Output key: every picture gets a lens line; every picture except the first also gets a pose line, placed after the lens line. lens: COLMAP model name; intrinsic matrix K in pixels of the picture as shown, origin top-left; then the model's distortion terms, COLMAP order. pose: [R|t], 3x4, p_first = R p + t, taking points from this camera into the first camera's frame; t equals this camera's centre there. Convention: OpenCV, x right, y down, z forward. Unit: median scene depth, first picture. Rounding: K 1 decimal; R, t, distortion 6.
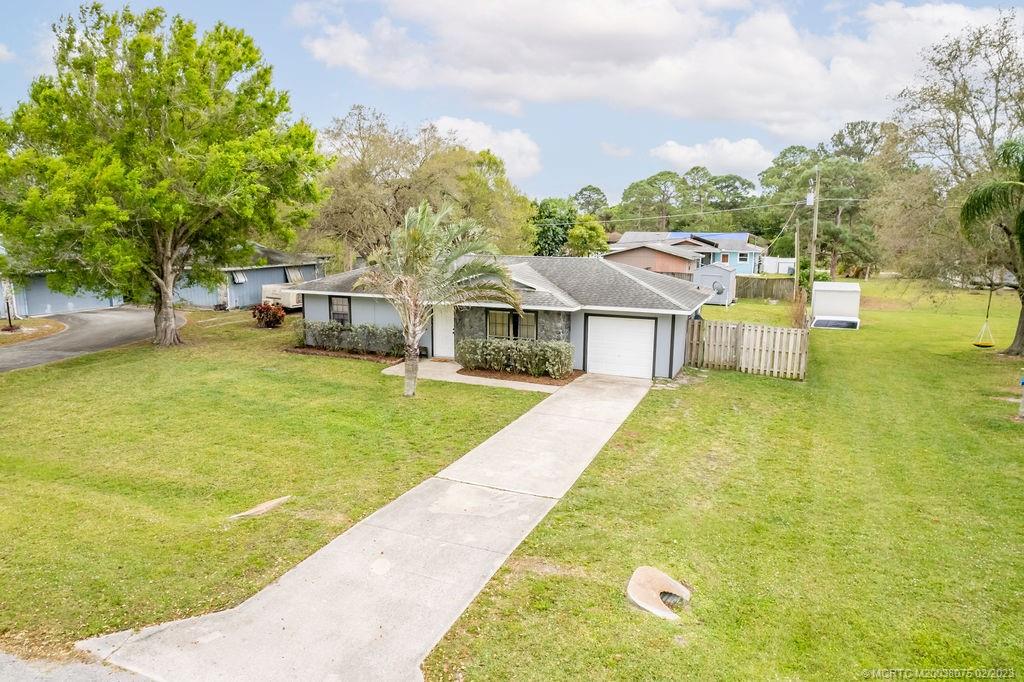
lens RADIAL K [[660.7, 0, 516.1], [0, 660.7, 341.8], [0, 0, 1]] dist [-0.082929, 0.073418]
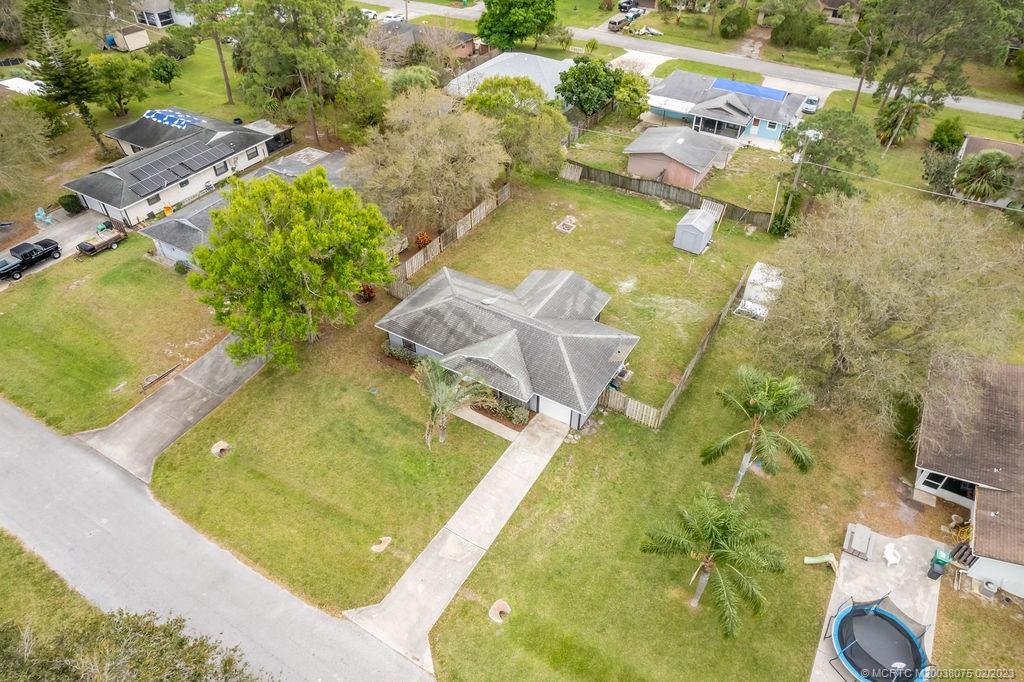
lens RADIAL K [[660.7, 0, 516.1], [0, 660.7, 341.8], [0, 0, 1]] dist [-0.082929, 0.073418]
pose [[0.989401, 0.091447, -0.112795, 0.289190], [-0.020406, 0.856639, 0.515513, -1.332173], [0.143767, -0.507747, 0.849426, -0.603180]]
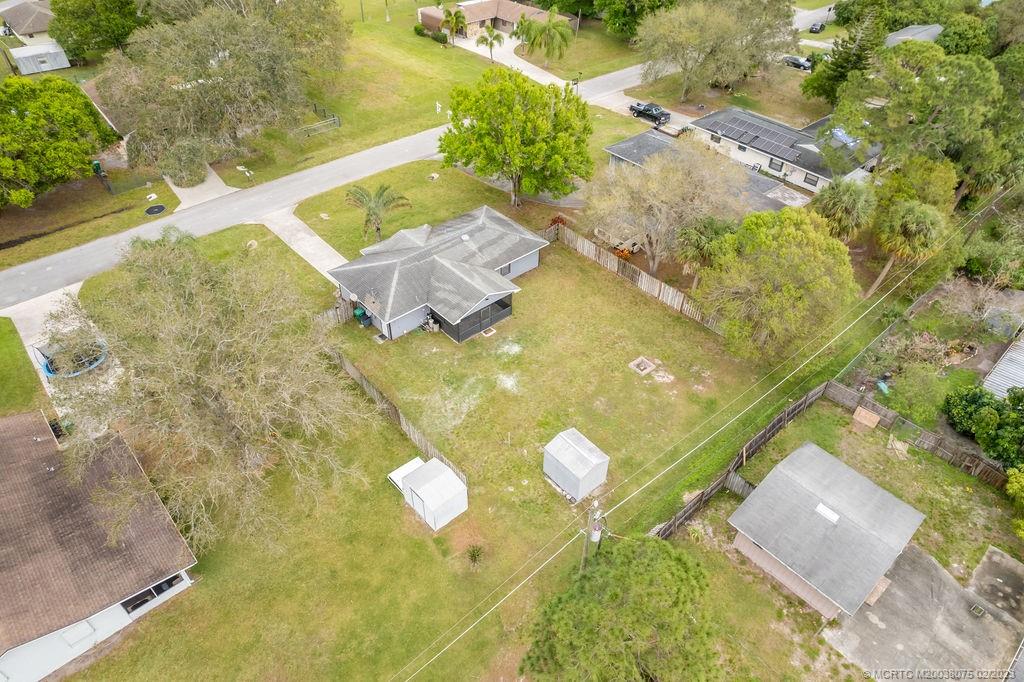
lens RADIAL K [[660.7, 0, 516.1], [0, 660.7, 341.8], [0, 0, 1]] dist [-0.082929, 0.073418]
pose [[-0.428740, 0.578566, -0.693861, 2.035207], [-0.179704, 0.698069, 0.693114, -1.898725], [0.885375, 0.421855, -0.195320, 2.470960]]
